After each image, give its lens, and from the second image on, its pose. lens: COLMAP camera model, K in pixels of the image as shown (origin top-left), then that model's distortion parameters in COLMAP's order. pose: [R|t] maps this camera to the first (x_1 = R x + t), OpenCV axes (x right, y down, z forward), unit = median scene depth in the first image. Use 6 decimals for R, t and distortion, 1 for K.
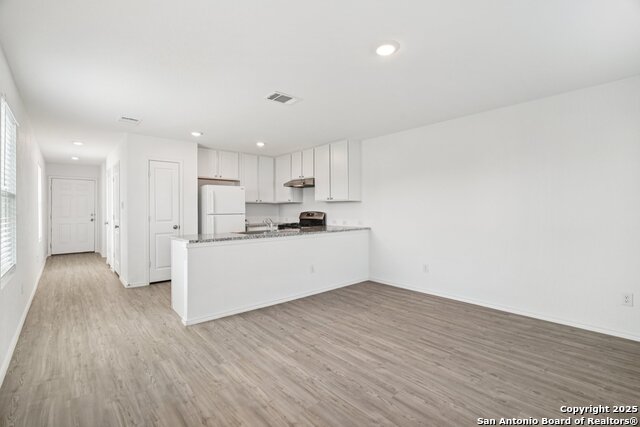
lens RADIAL K [[290.6, 0, 320.0], [0, 290.6, 209.5], [0, 0, 1]] dist [-0.012773, 0.001611]
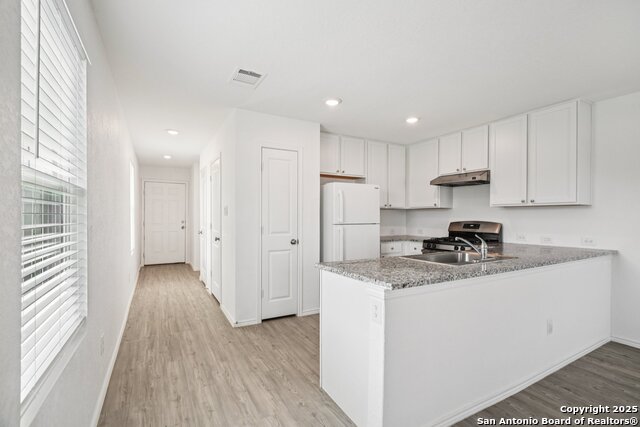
lens RADIAL K [[290.6, 0, 317.9], [0, 290.6, 221.5], [0, 0, 1]] dist [-0.012773, 0.001611]
pose [[0.977059, 0.009800, -0.212743, -0.384942], [-0.006479, 0.999846, 0.016300, -0.001728], [0.212870, -0.014548, 0.976972, 0.422060]]
